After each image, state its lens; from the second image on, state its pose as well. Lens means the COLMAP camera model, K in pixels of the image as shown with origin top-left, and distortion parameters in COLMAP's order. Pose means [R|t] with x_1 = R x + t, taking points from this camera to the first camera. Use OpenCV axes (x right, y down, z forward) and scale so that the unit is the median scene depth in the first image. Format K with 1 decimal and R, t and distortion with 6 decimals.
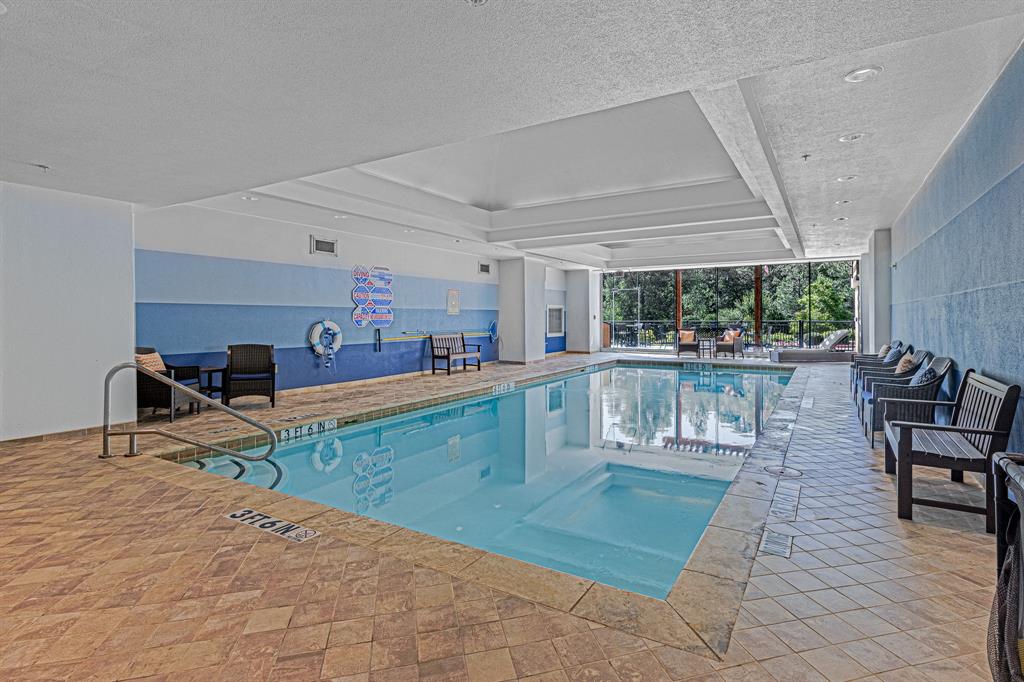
lens RADIAL K [[473.5, 0, 514.0], [0, 473.5, 321.4], [0, 0, 1]] dist [0.001198, 0.000412]
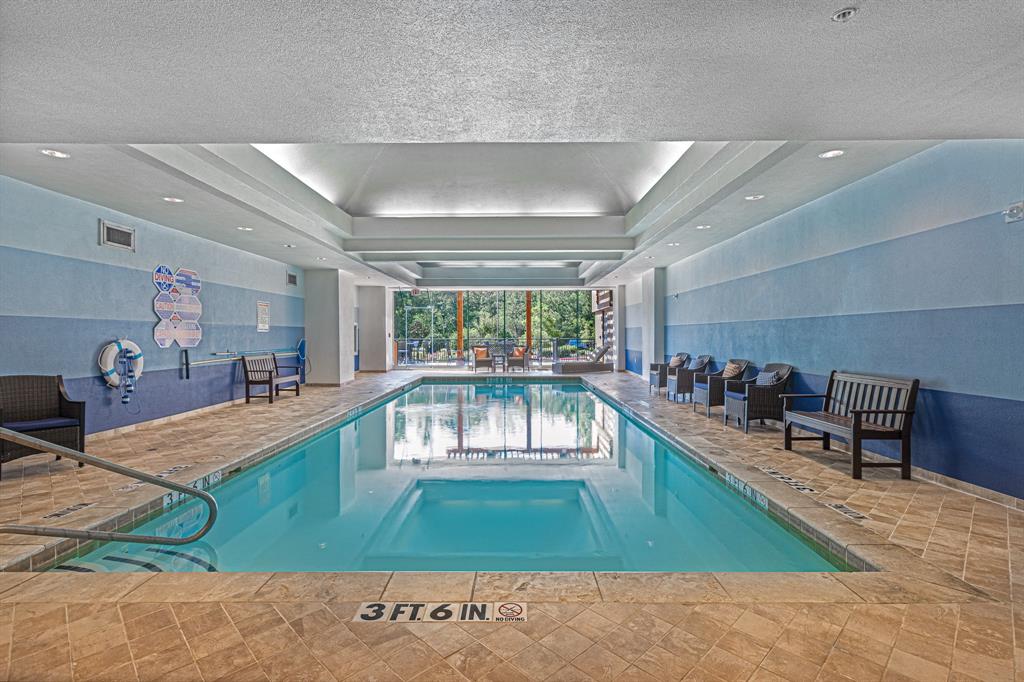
lens RADIAL K [[463.5, 0, 512.0], [0, 463.5, 341.0], [0, 0, 1]] dist [0.000292, 0.000723]
pose [[0.876073, -0.005370, 0.482149, -0.172478], [0.003575, 0.999983, 0.004641, 0.000049], [-0.482165, -0.002342, 0.876077, 0.070141]]
